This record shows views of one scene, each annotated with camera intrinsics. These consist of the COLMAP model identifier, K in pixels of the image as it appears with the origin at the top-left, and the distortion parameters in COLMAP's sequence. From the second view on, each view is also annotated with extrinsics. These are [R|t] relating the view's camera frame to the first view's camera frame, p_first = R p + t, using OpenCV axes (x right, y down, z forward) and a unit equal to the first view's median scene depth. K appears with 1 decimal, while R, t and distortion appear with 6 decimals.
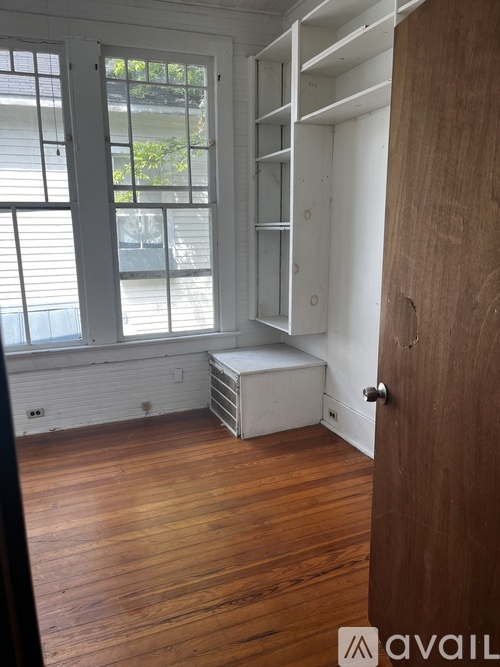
lens RADIAL K [[502.6, 0, 245.9], [0, 502.6, 340.8], [0, 0, 1]] dist [0.041253, -0.090304]
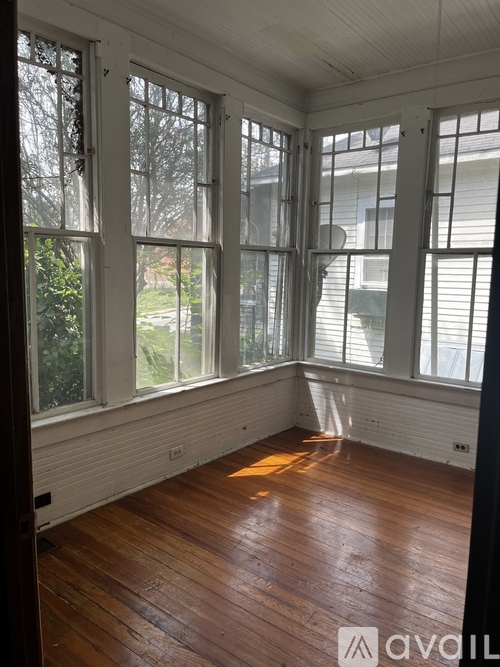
lens RADIAL K [[500.1, 0, 250.0], [0, 500.1, 333.5], [0, 0, 1]] dist [-0.045283, -0.000265]
pose [[0.488374, 0.137961, -0.861660, 0.462451], [-0.219365, 0.975125, 0.031796, -0.046247], [0.844612, 0.173490, 0.506490, 0.172805]]
